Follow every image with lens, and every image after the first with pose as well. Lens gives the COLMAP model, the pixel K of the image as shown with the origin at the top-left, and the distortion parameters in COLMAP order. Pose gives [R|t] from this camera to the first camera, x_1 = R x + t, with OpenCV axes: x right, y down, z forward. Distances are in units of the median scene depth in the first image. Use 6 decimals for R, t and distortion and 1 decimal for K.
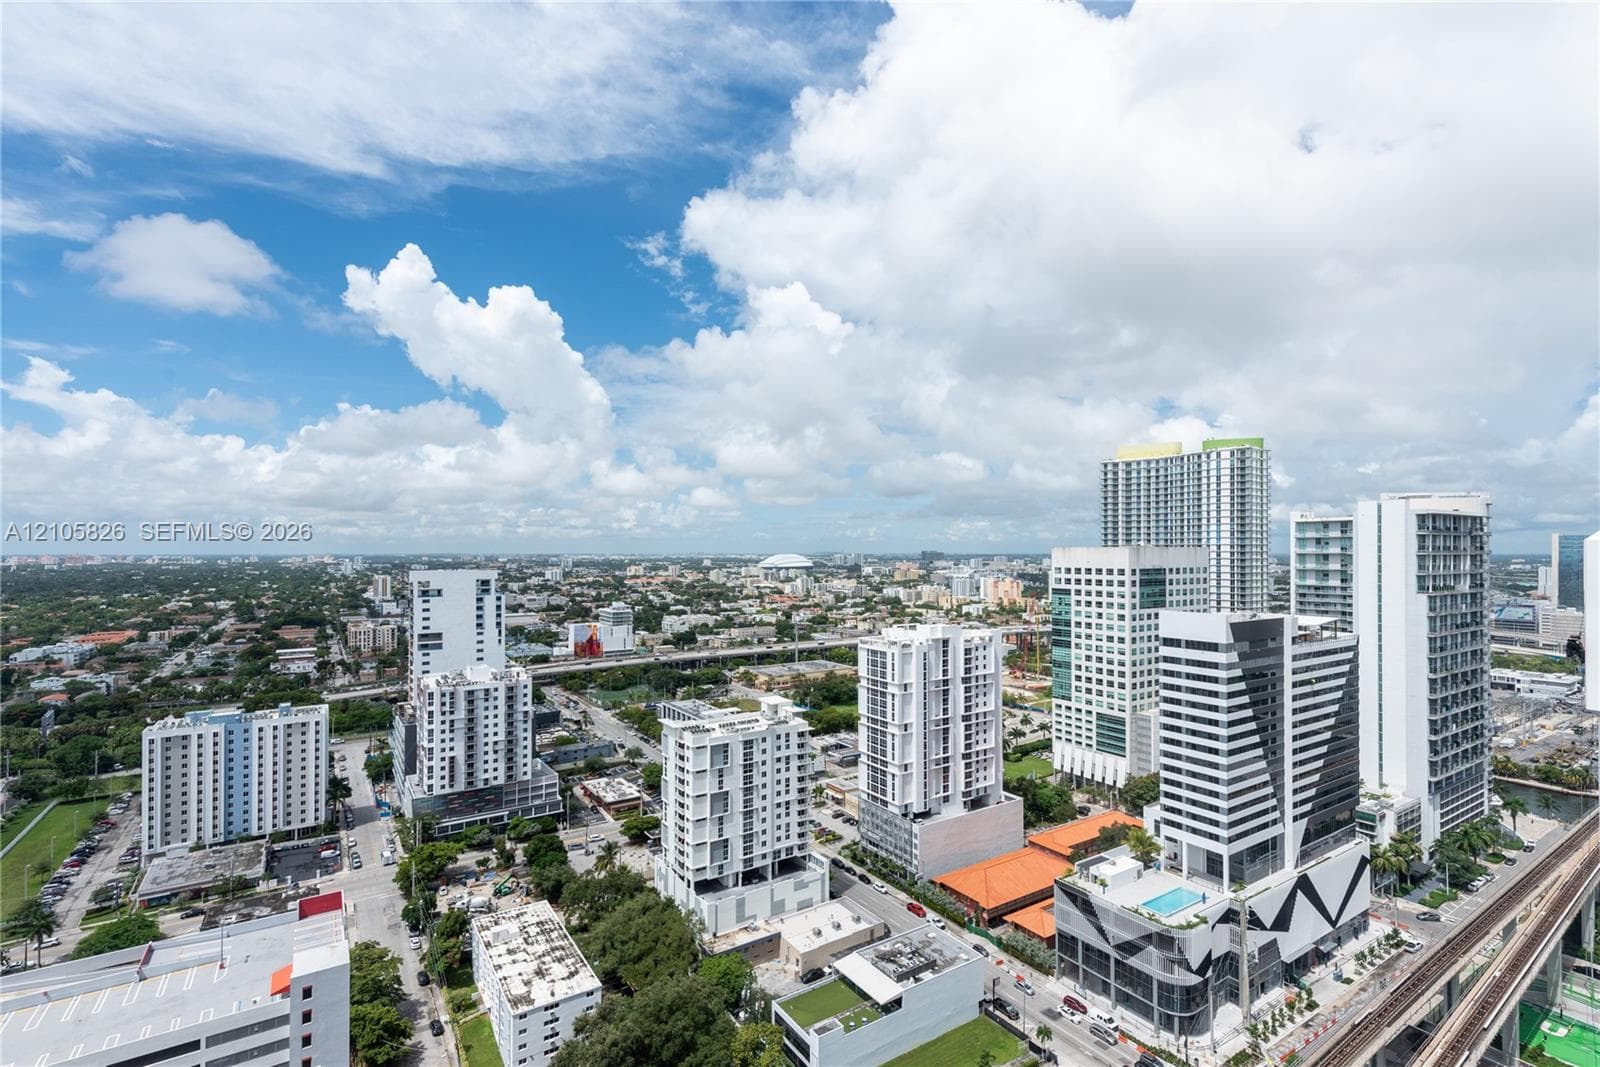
lens RADIAL K [[686.8, 0, 795.5], [0, 686.8, 543.8], [0, 0, 1]] dist [0.032044, -0.005311]
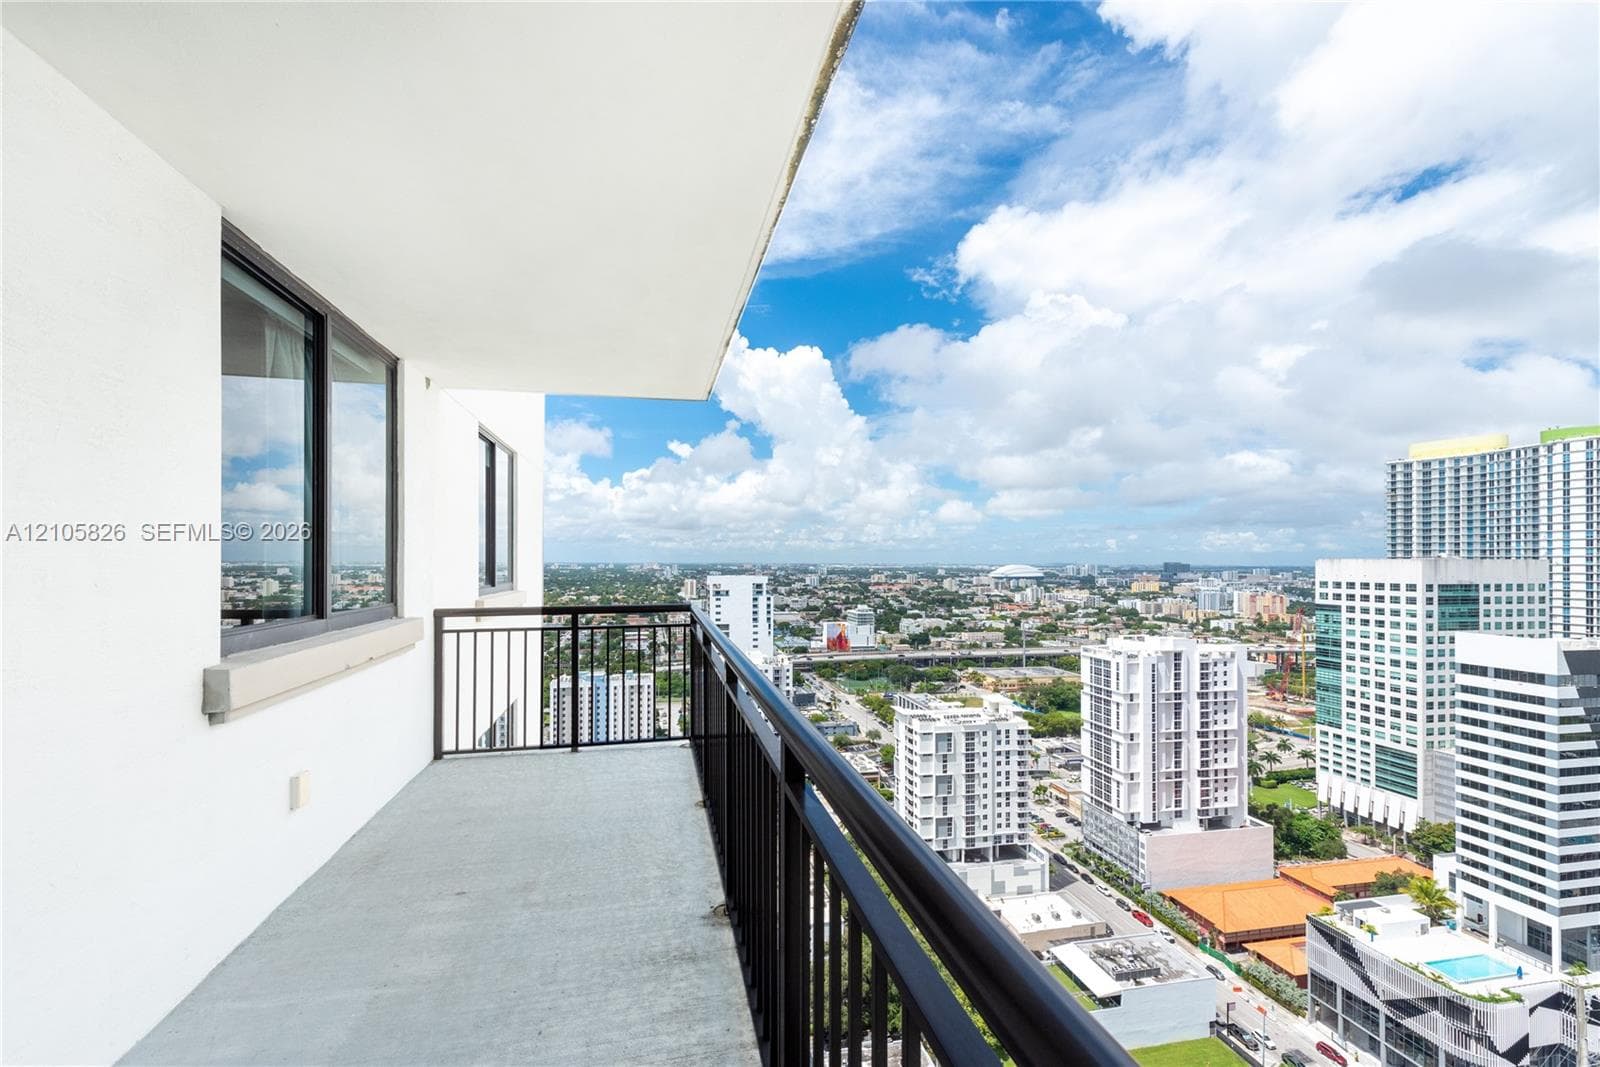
lens RADIAL K [[686.8, 0, 795.5], [0, 686.8, 543.8], [0, 0, 1]] dist [0.032044, -0.005311]
pose [[0.920855, -0.006622, -0.389849, 0.101742], [0.001084, 0.999895, -0.014423, -0.002860], [0.389904, 0.012859, 0.920766, -0.130527]]
